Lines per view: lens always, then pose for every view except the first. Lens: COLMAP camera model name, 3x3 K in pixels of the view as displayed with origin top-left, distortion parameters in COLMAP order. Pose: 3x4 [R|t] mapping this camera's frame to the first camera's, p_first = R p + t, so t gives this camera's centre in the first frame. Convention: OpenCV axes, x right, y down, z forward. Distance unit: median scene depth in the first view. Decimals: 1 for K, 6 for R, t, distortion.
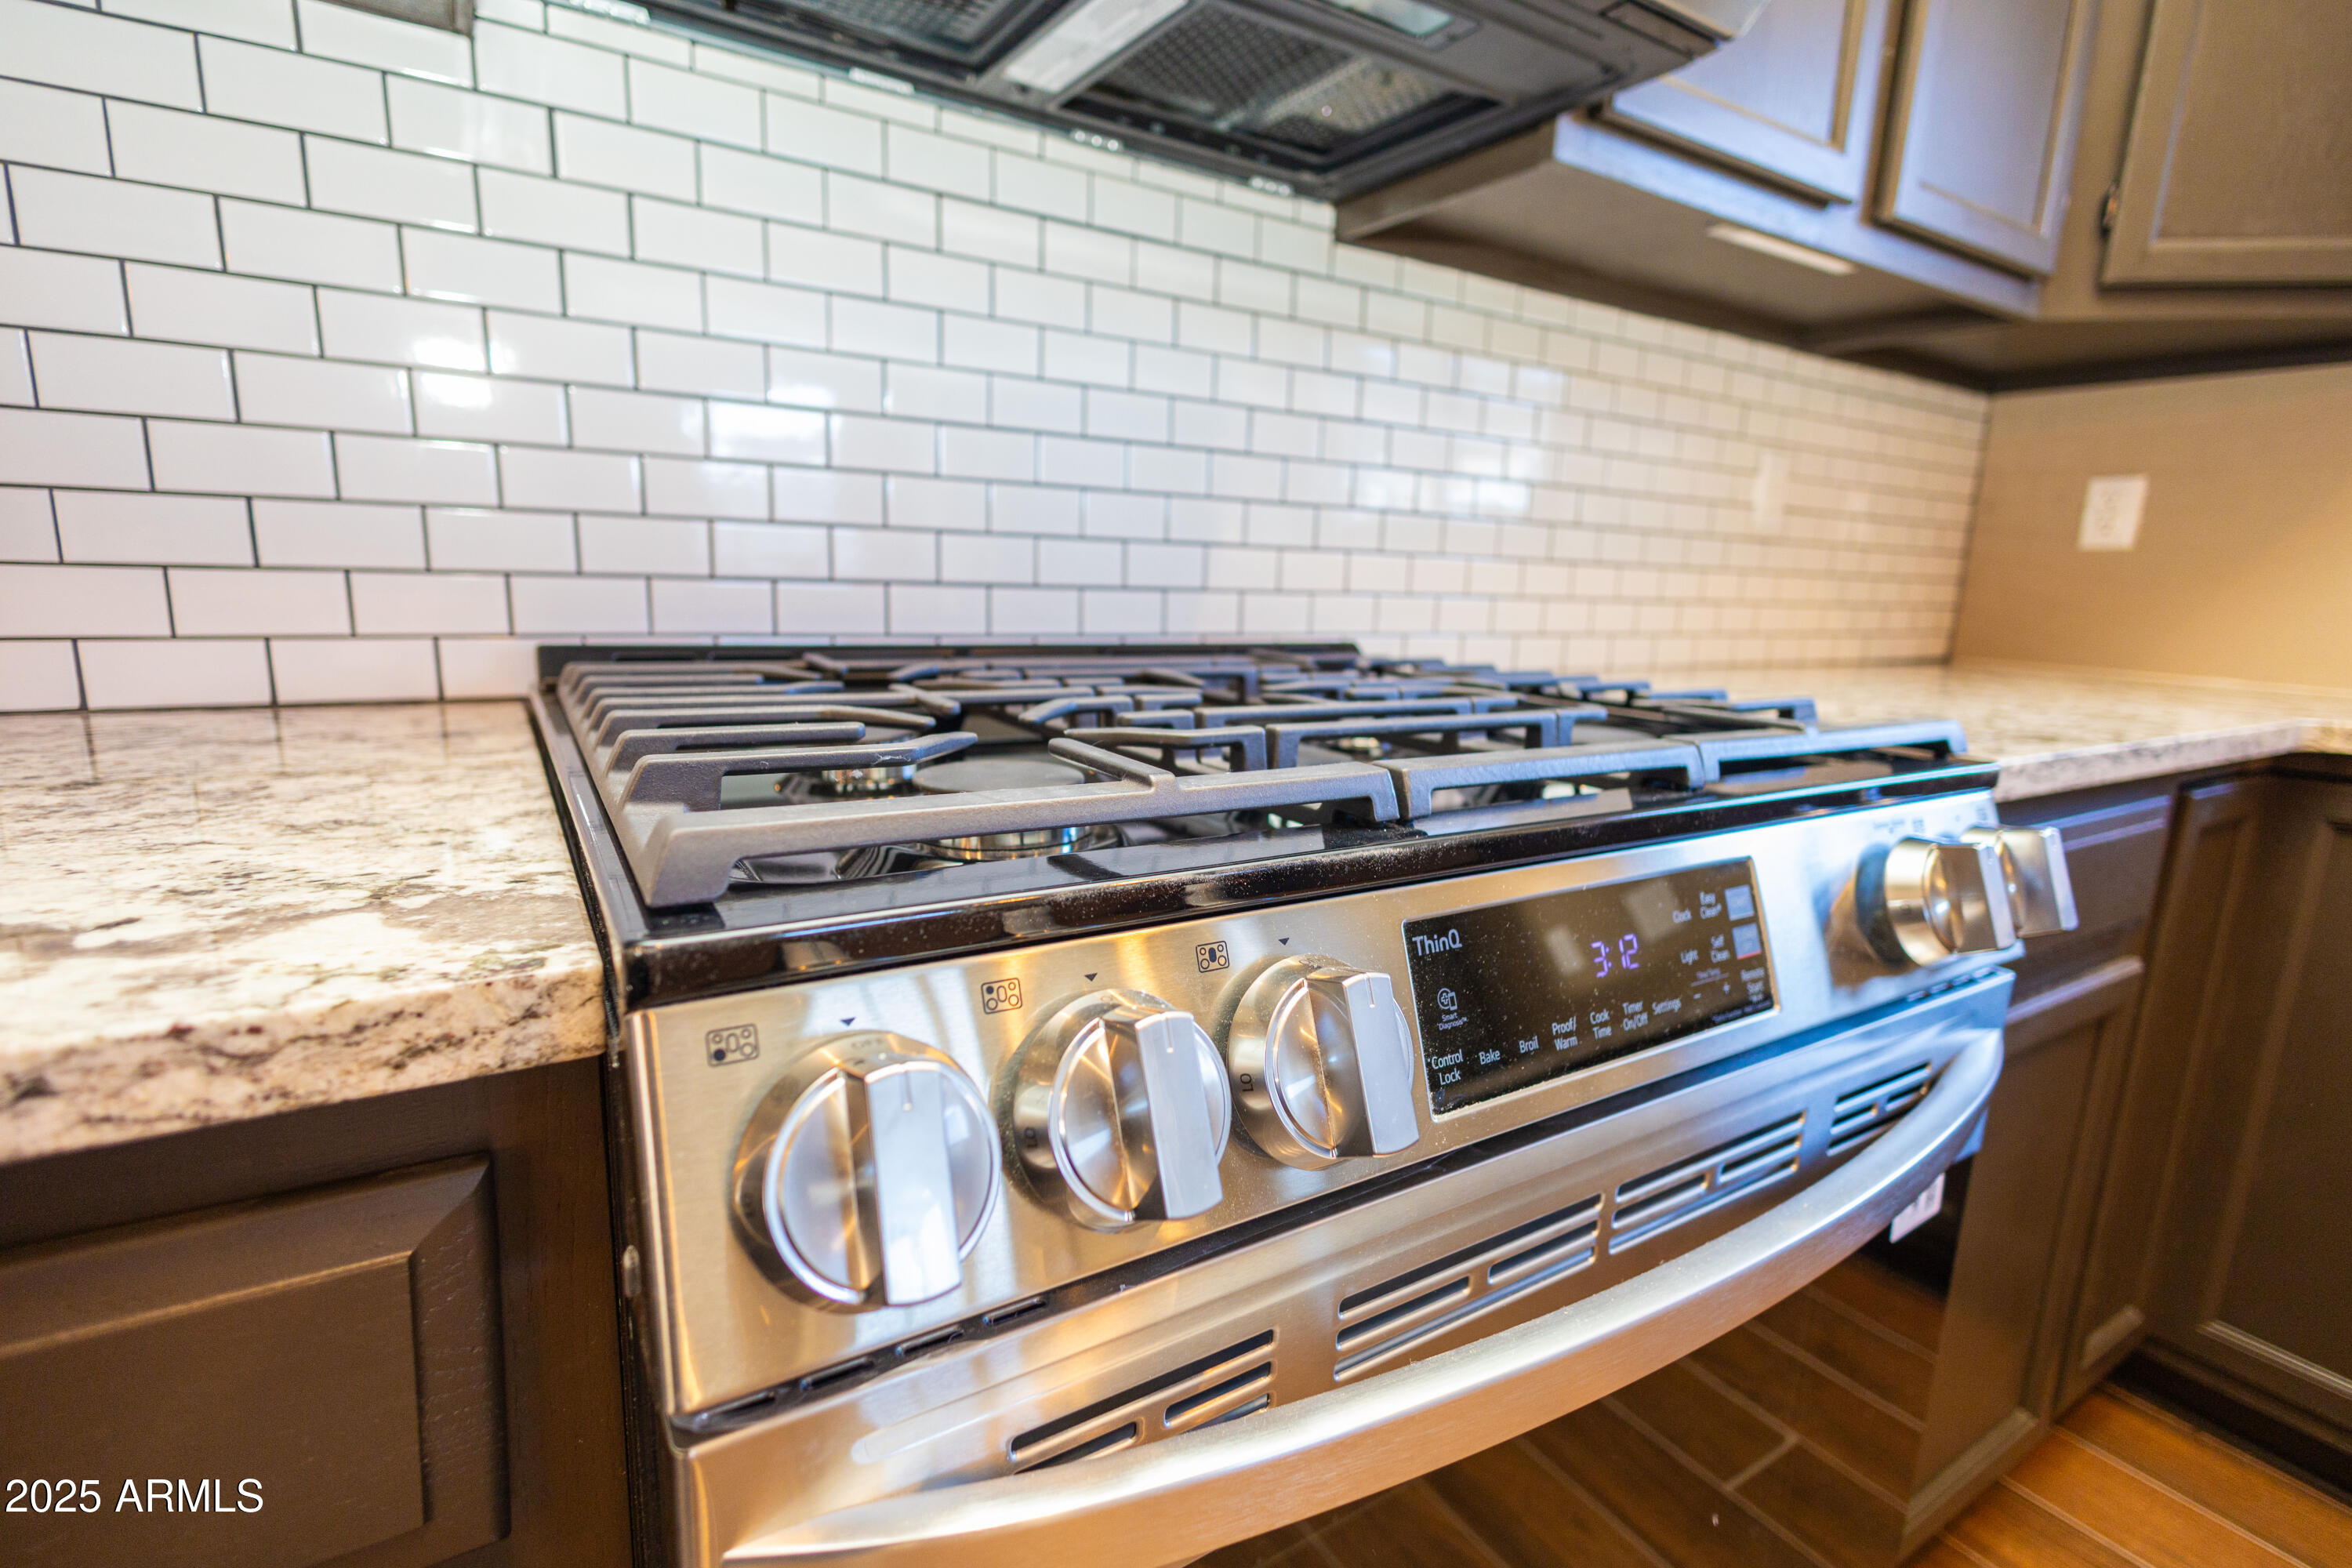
lens RADIAL K [[1075.4, 0, 1184.6], [0, 1075.4, 776.3], [0, 0, 1]] dist [0.014766, -0.002049]
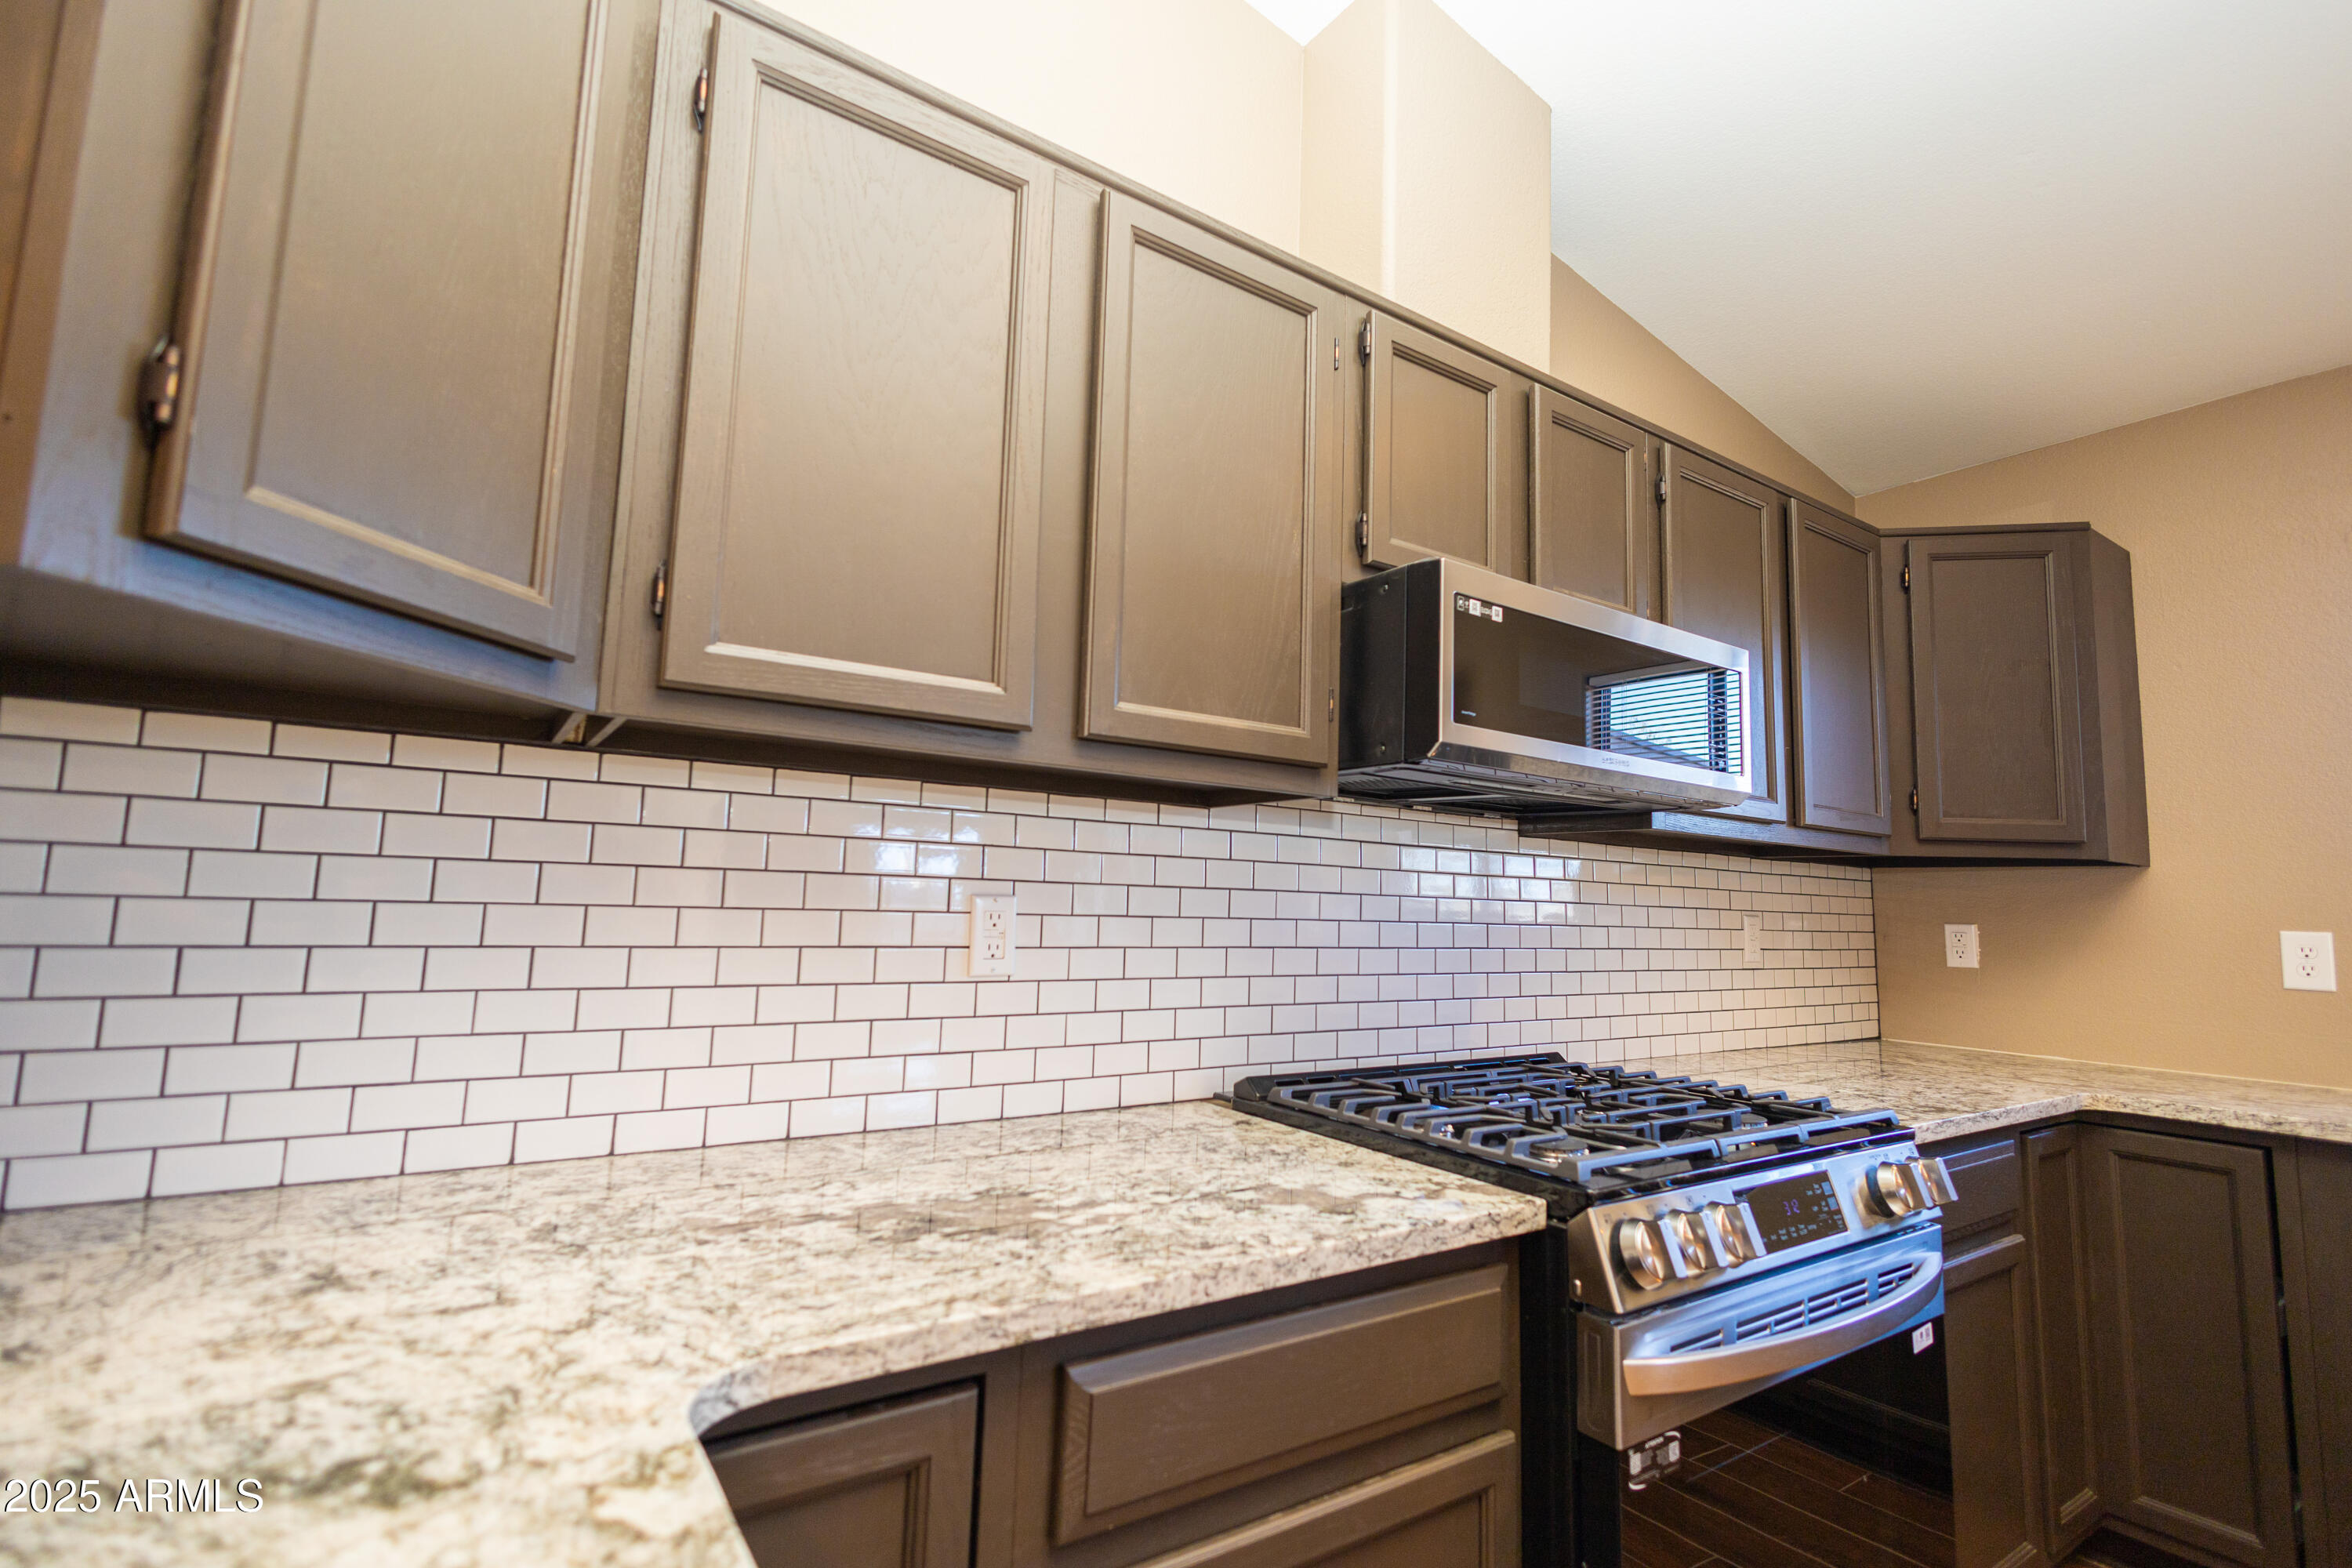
lens RADIAL K [[1075.4, 0, 1171.8], [0, 1075.4, 792.4], [0, 0, 1]] dist [0.014766, -0.002049]
pose [[0.999089, -0.004906, 0.042397, -0.644786], [0.016923, 0.957481, -0.288000, -0.040616], [-0.039182, 0.288455, 0.956691, -0.944945]]
